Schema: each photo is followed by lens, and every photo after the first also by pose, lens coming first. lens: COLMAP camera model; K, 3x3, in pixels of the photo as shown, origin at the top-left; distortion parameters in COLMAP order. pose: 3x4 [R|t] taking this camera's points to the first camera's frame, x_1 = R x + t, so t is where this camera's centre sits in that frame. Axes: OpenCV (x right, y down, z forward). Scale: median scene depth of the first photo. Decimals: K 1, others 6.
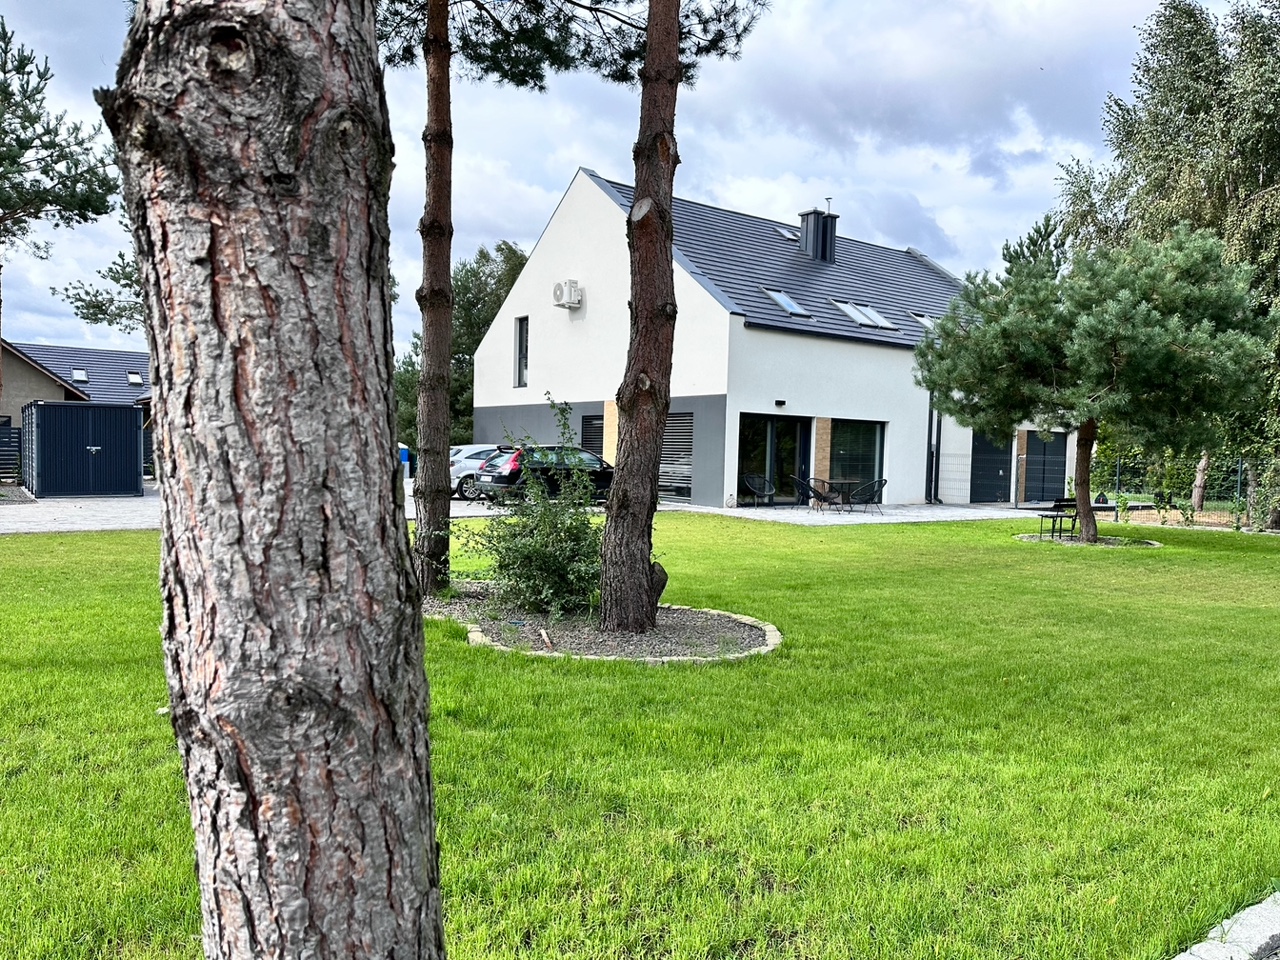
lens RADIAL K [[889.4, 0, 640.0], [0, 889.4, 480.0], [0, 0, 1]] dist [0.007725, -0.000590]
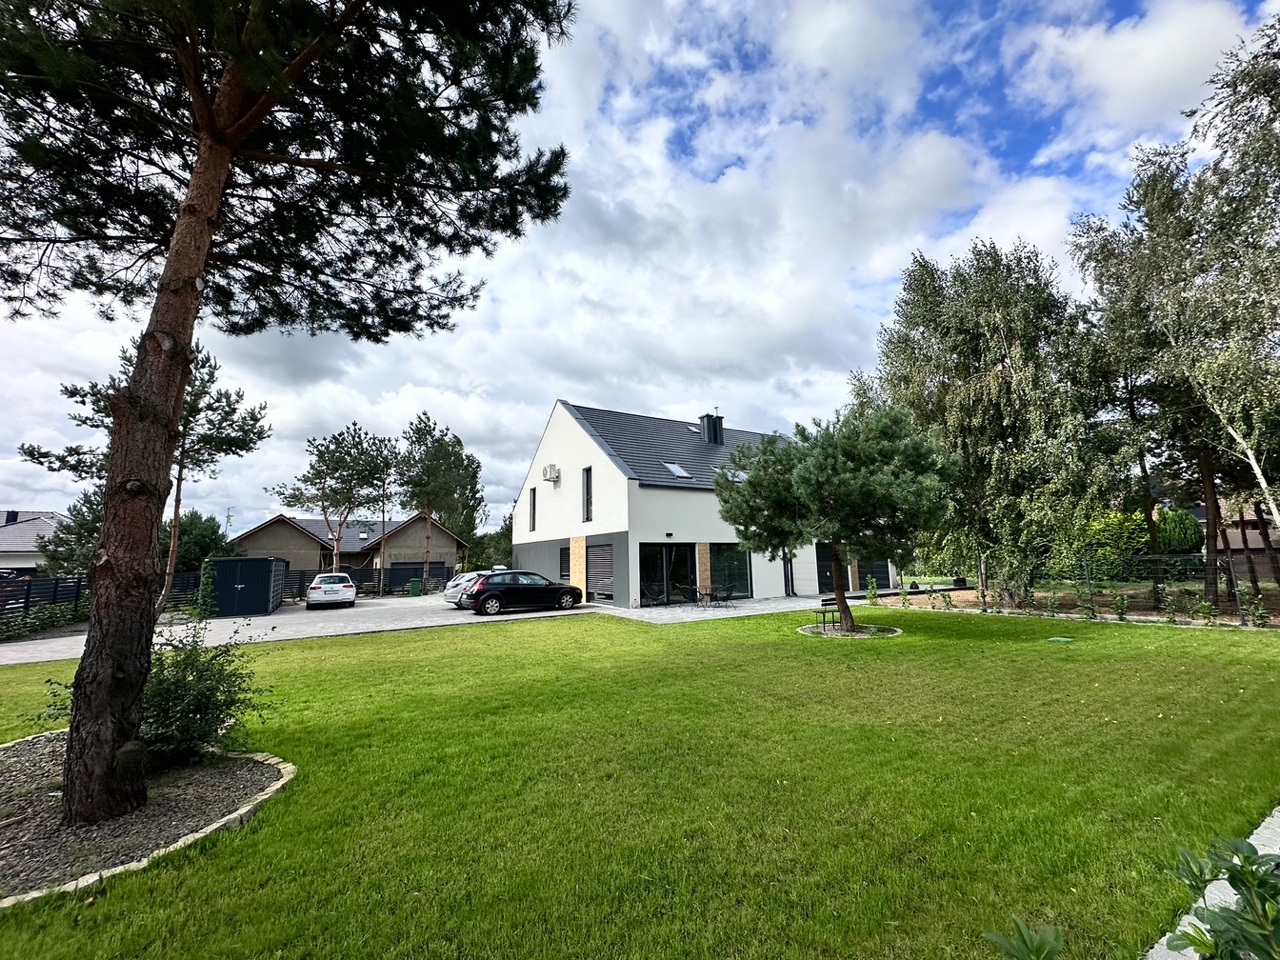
lens RADIAL K [[506.4, 0, 640.0], [0, 506.4, 480.0], [0, 0, 1]] dist [-0.014649, -0.000021]
pose [[0.995021, -0.059536, -0.079923, 0.172670], [0.043156, 0.980262, -0.192937, -0.012853], [0.089832, 0.188527, 0.977951, 0.126070]]
